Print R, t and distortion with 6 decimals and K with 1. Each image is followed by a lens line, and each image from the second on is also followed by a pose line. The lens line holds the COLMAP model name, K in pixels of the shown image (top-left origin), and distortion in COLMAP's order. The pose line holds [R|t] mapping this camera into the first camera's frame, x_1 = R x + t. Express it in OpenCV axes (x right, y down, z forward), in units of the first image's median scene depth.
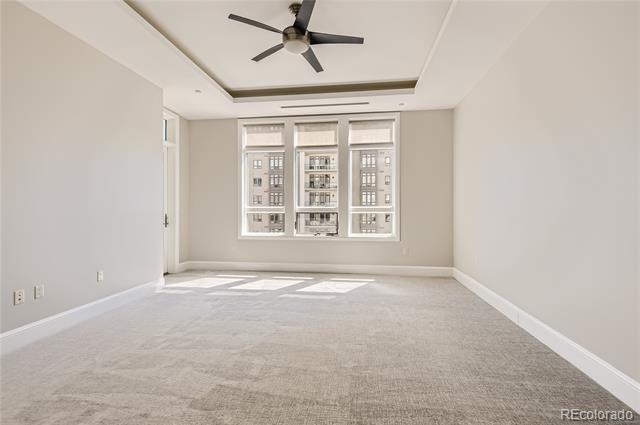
lens RADIAL K [[301.0, 0, 321.6], [0, 301.0, 212.5], [0, 0, 1]] dist [0.000841, -0.008186]
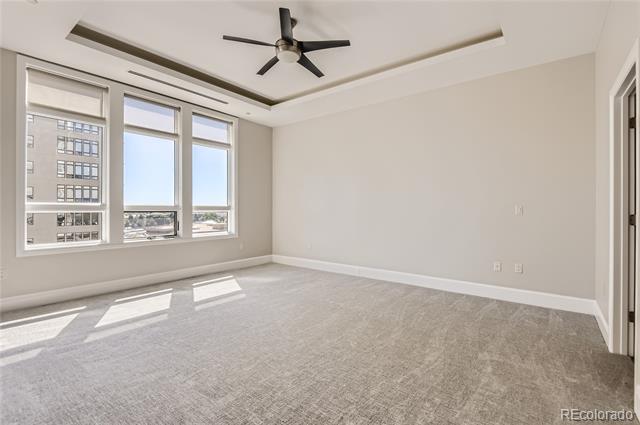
lens RADIAL K [[301.0, 0, 325.9], [0, 301.0, 209.3], [0, 0, 1]] dist [0.000841, -0.008186]
pose [[0.484621, 0.001191, 0.874724, -0.553598], [0.004509, 0.999982, -0.003860, 0.000563], [-0.874713, 0.005815, 0.484607, 0.207968]]
